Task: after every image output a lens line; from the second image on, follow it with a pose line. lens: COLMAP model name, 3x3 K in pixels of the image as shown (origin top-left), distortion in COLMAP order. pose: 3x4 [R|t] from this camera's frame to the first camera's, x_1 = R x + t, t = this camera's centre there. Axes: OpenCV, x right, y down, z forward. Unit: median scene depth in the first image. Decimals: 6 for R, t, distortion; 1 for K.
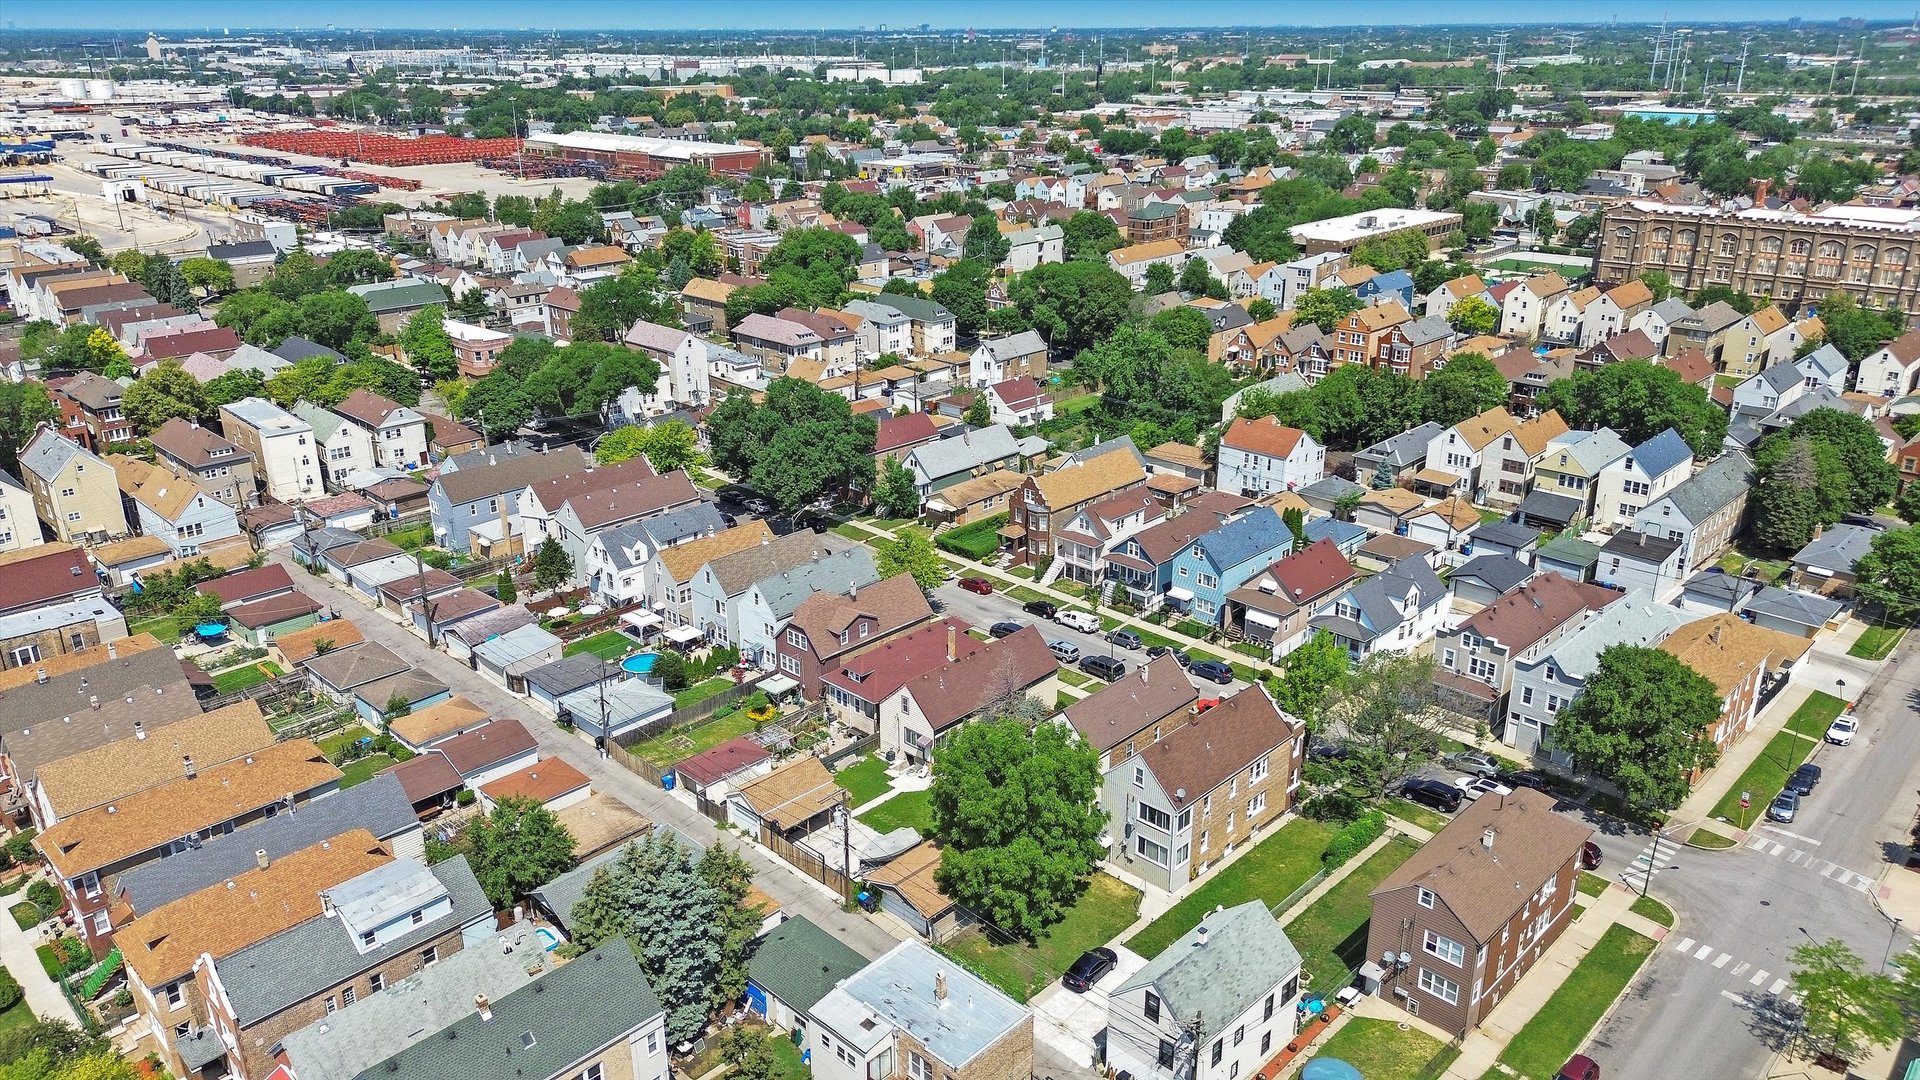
lens RADIAL K [[1354.7, 0, 968.6], [0, 1354.7, 531.9], [0, 0, 1]] dist [0.051797, -0.048820]
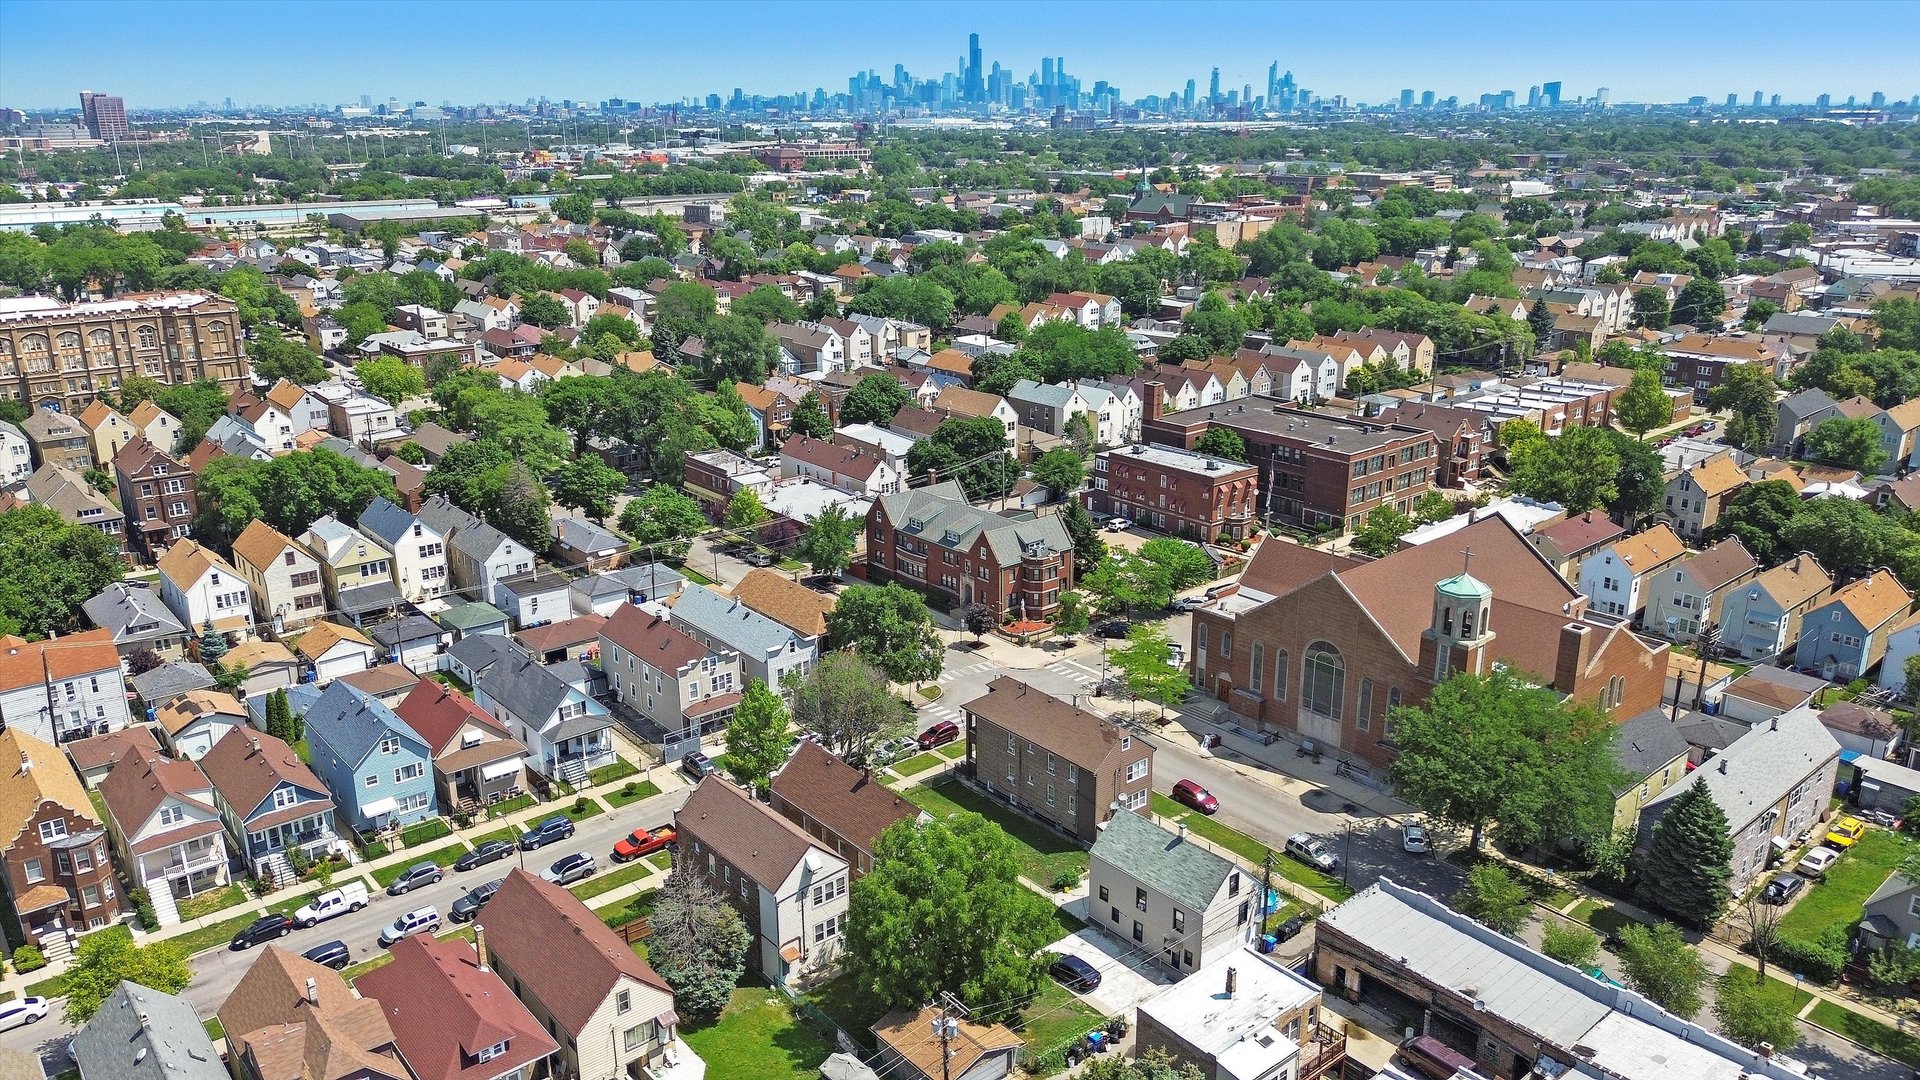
lens RADIAL K [[1354.7, 0, 970.6], [0, 1354.7, 546.5], [0, 0, 1]] dist [0.051797, -0.048820]
pose [[0.109519, -0.299800, 0.947695, -0.470837], [0.347827, 0.904709, 0.246005, -0.154115], [-0.931140, 0.302692, 0.203361, 0.424115]]
